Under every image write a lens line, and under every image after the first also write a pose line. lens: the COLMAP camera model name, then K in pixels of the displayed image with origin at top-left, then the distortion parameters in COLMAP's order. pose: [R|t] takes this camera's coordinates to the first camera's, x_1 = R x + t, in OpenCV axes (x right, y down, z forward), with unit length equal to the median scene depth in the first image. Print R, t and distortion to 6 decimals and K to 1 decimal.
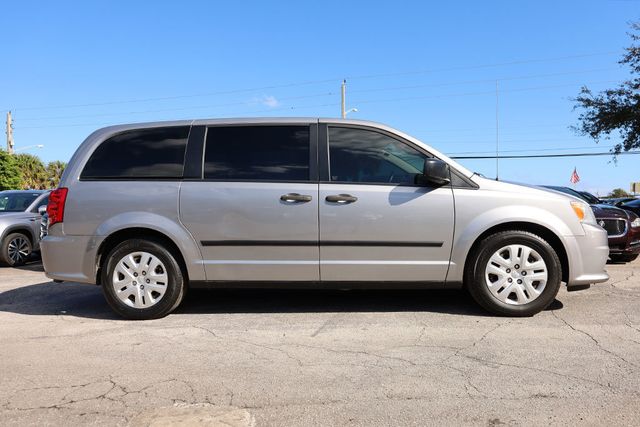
lens RADIAL K [[455.6, 0, 321.2], [0, 455.6, 214.3], [0, 0, 1]] dist [0.004896, 0.000158]
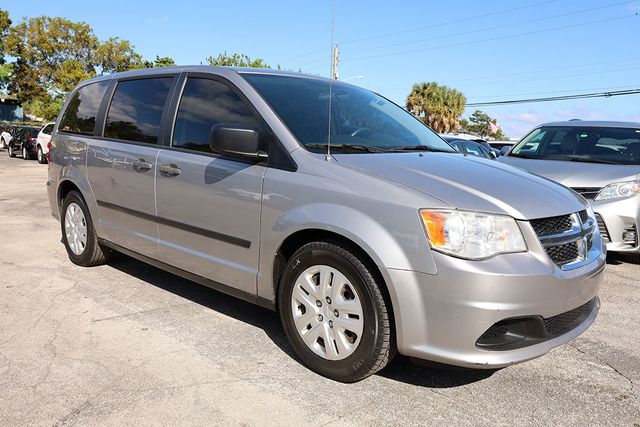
lens RADIAL K [[495.0, 0, 321.4], [0, 495.0, 214.4], [0, 0, 1]] dist [0.006119, 0.000143]
pose [[0.787226, 0.134296, -0.601864, 0.792918], [-0.052395, 0.987036, 0.151709, -0.102208], [0.614435, -0.087894, 0.784056, 0.456597]]
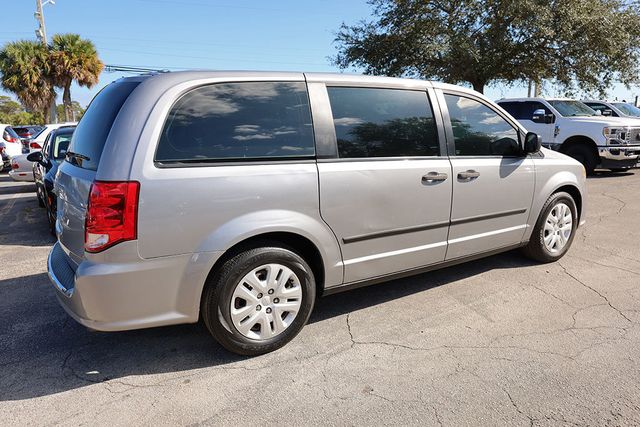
lens RADIAL K [[448.4, 0, 320.0], [0, 448.4, 213.5], [0, 0, 1]] dist [0.003389, -0.003590]
pose [[0.801754, -0.117871, 0.585915, -0.759849], [0.004245, 0.981457, 0.191636, -0.134739], [-0.597639, -0.151158, 0.787387, 0.427131]]
